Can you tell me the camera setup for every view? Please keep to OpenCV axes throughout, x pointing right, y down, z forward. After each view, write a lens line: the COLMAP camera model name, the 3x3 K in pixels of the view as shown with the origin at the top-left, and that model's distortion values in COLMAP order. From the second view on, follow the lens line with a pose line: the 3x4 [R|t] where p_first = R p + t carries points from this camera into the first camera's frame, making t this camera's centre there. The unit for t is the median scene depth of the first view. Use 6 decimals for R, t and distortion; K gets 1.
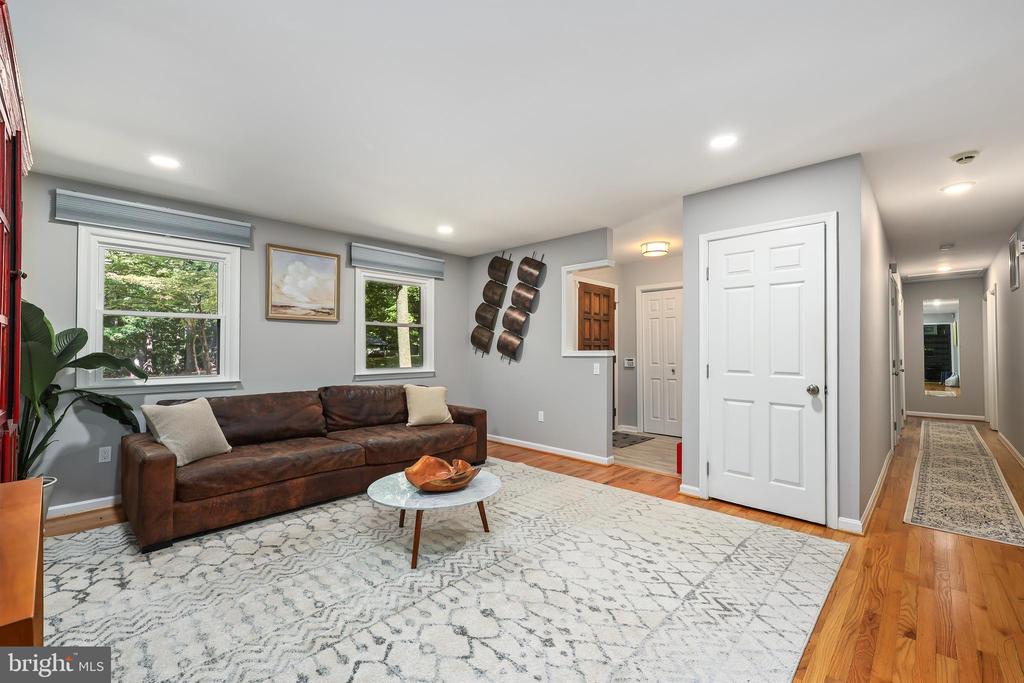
lens RADIAL K [[443.7, 0, 514.6], [0, 443.7, 343.1], [0, 0, 1]] dist [0.000191, 0.000269]
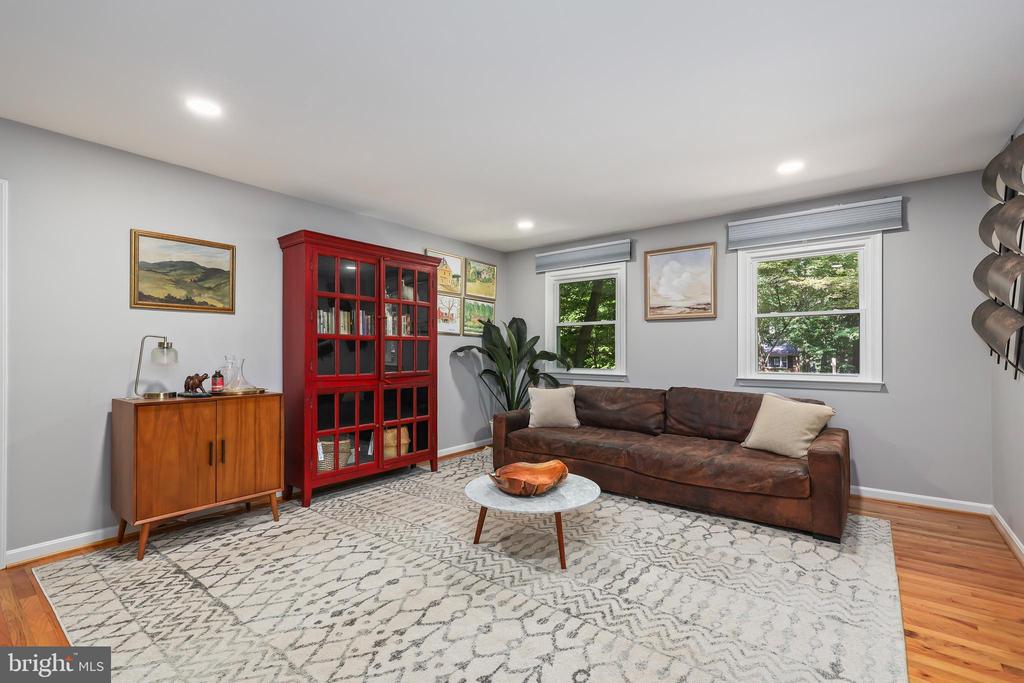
lens RADIAL K [[457.6, 0, 518.4], [0, 457.6, 348.9], [0, 0, 1]] dist [0.006985, -0.000610]
pose [[0.096336, 0.001436, -0.995348, 0.655878], [0.015938, 0.999869, 0.002985, 0.009184], [0.995221, -0.016152, 0.096300, 0.703032]]
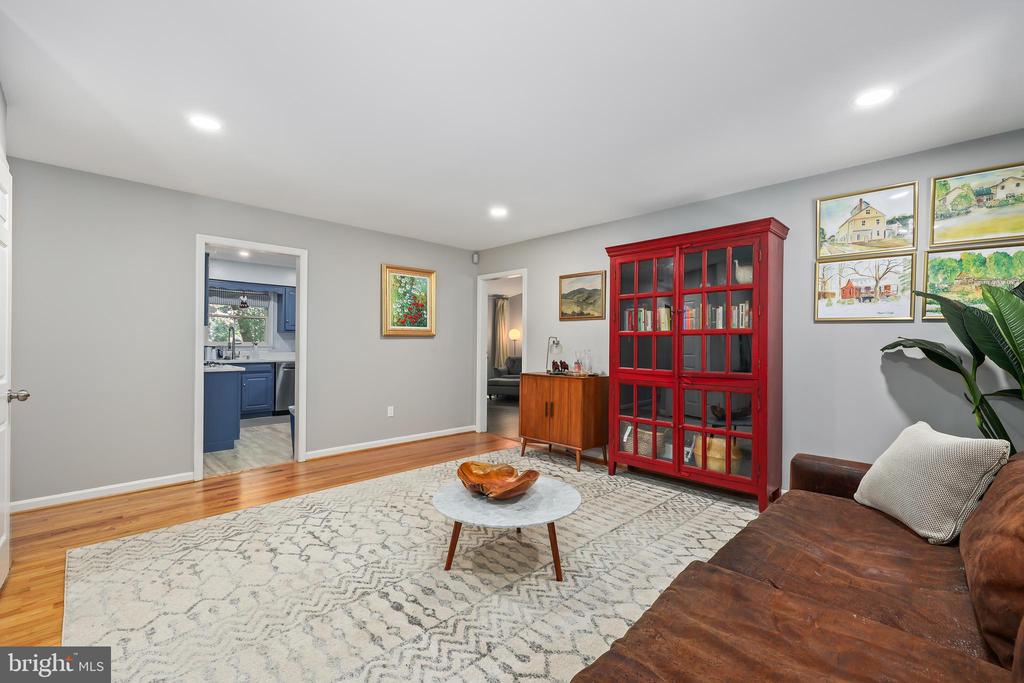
lens RADIAL K [[431.4, 0, 512.7], [0, 431.4, 340.7], [0, 0, 1]] dist [0.000059, 0.000373]
pose [[-0.999688, -0.000314, 0.024986, -0.167385], [-0.000964, 0.999660, -0.026039, 0.024738], [-0.024969, -0.026055, -0.999349, 1.501177]]
